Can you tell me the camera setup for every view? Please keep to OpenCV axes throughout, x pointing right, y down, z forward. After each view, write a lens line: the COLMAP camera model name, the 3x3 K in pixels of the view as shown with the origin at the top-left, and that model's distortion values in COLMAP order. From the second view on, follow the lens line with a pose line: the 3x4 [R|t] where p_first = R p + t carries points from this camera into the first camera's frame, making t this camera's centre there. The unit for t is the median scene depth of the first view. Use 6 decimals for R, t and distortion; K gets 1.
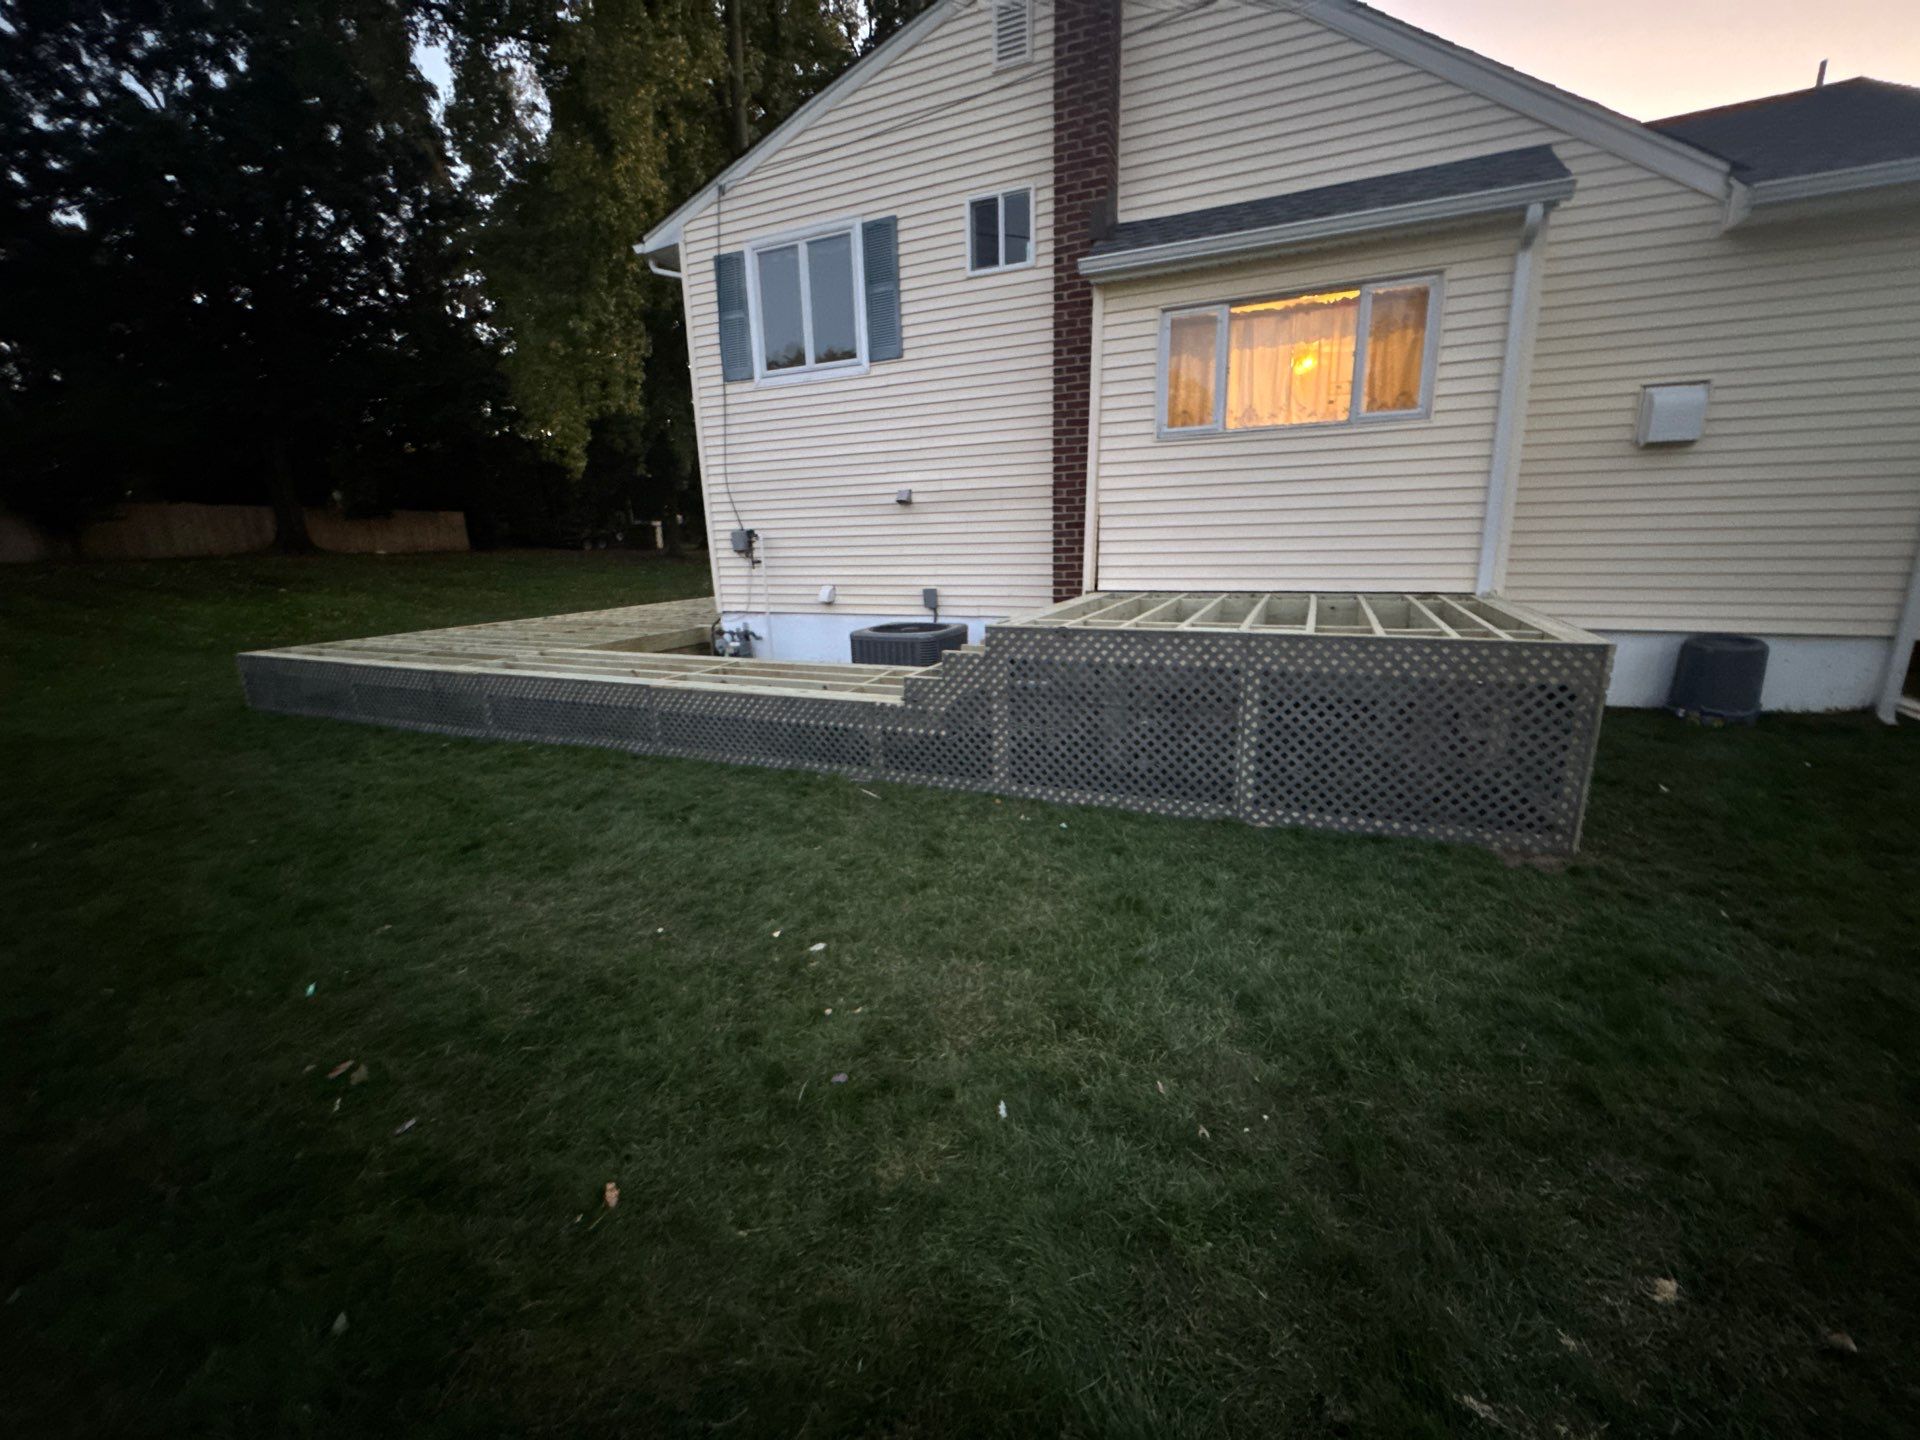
lens RADIAL K [[764.5, 0, 959.4], [0, 764.5, 717.7], [0, 0, 1]] dist [-0.004342, 0.000308]
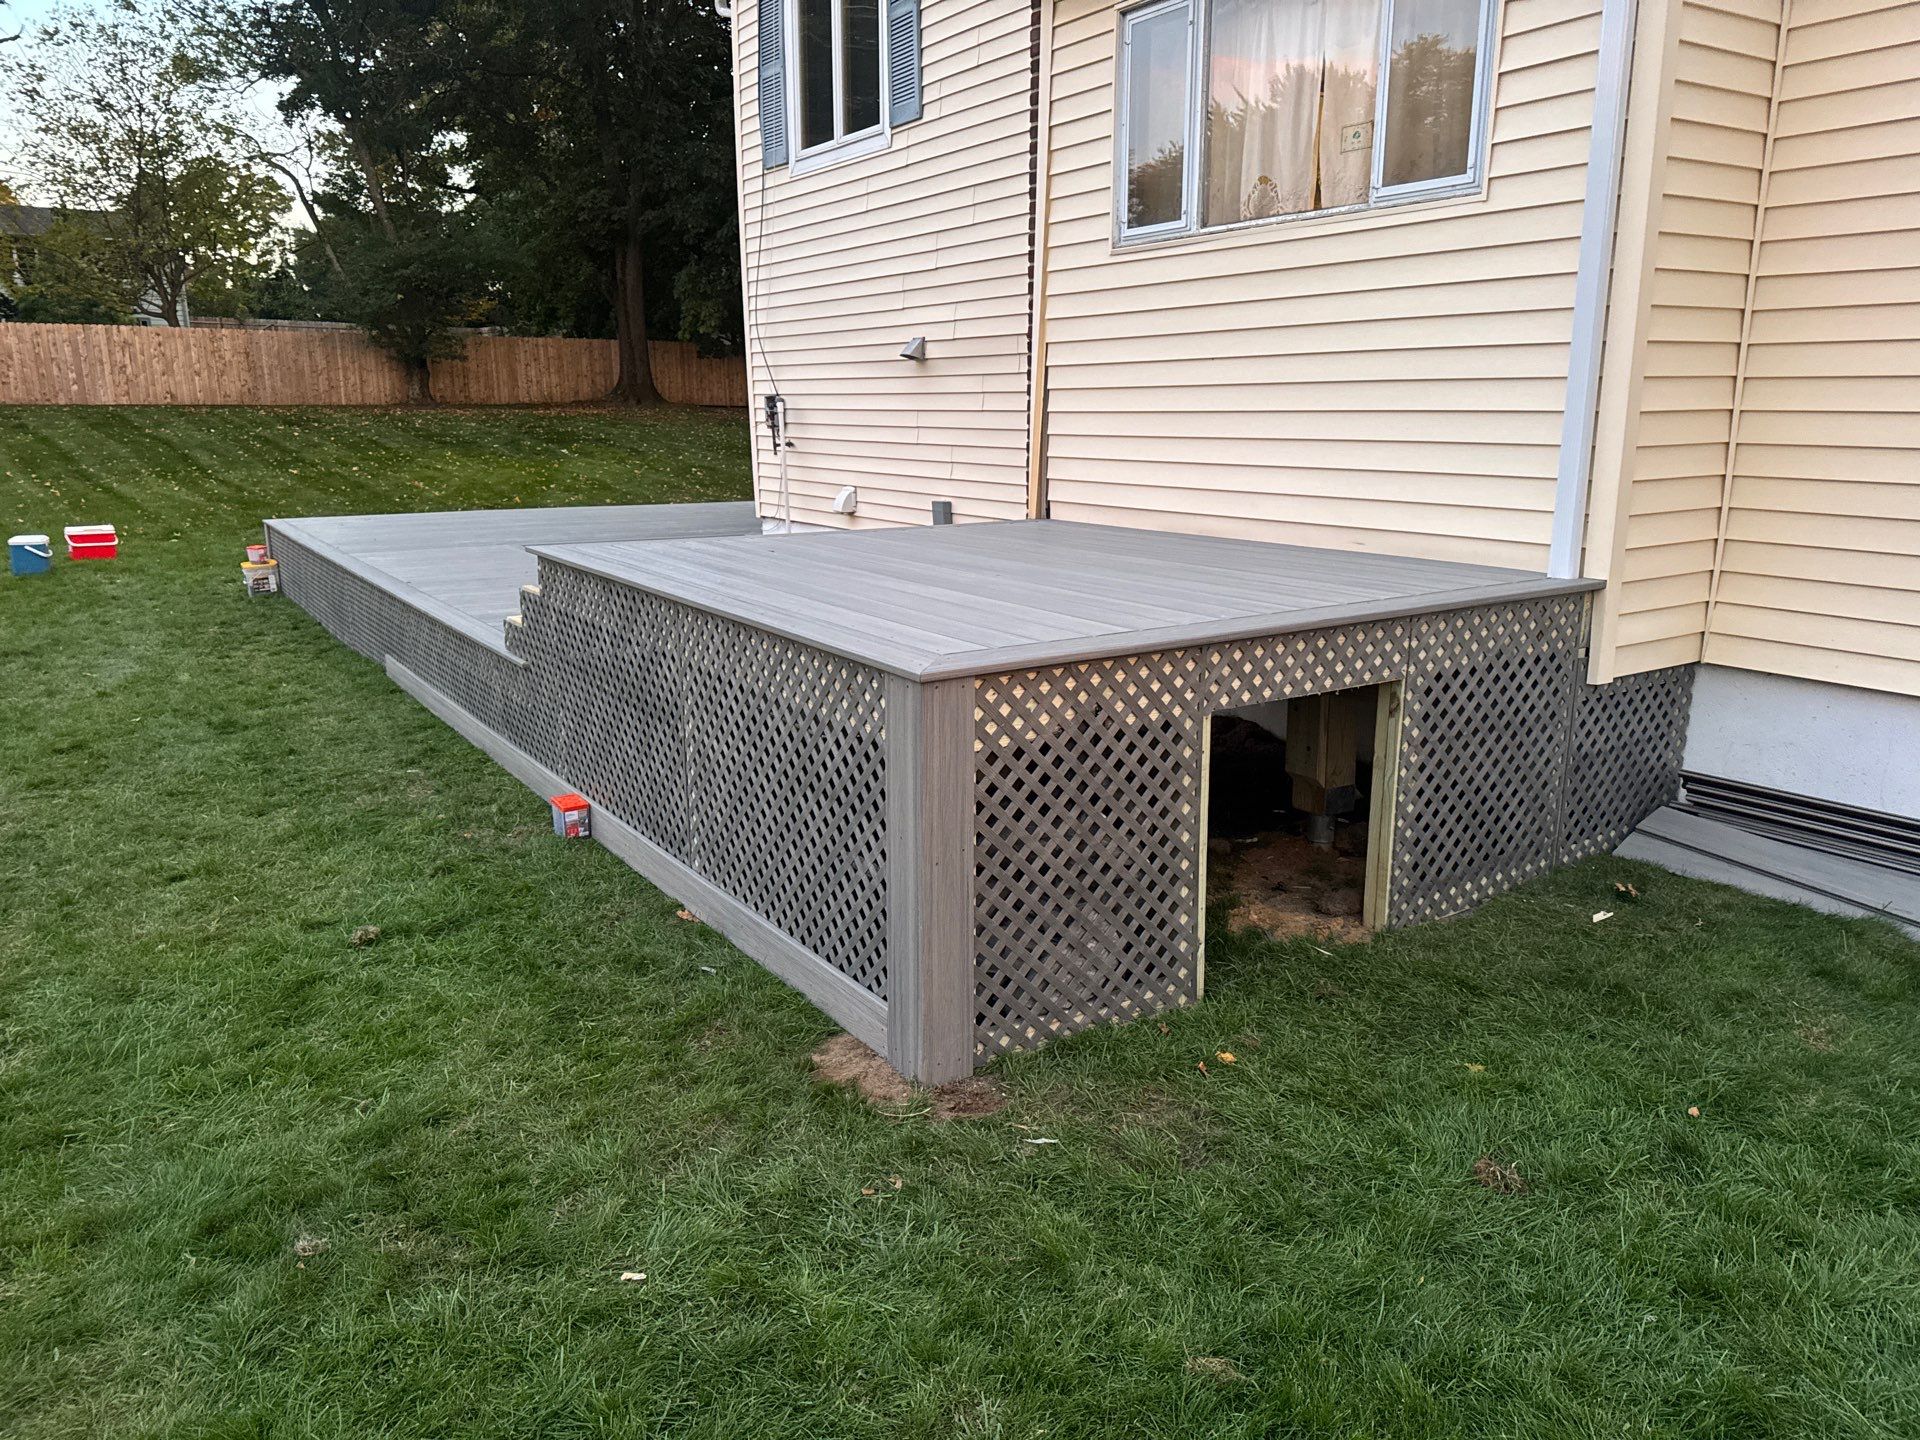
lens RADIAL K [[1352.6, 0, 966.3], [0, 1352.6, 716.8], [0, 0, 1]] dist [0.026856, -0.029870]
pose [[0.843869, 0.143727, -0.516940, 0.574899], [-0.141254, 0.988978, 0.044382, -0.051992], [0.517621, 0.035567, 0.854870, 0.106386]]
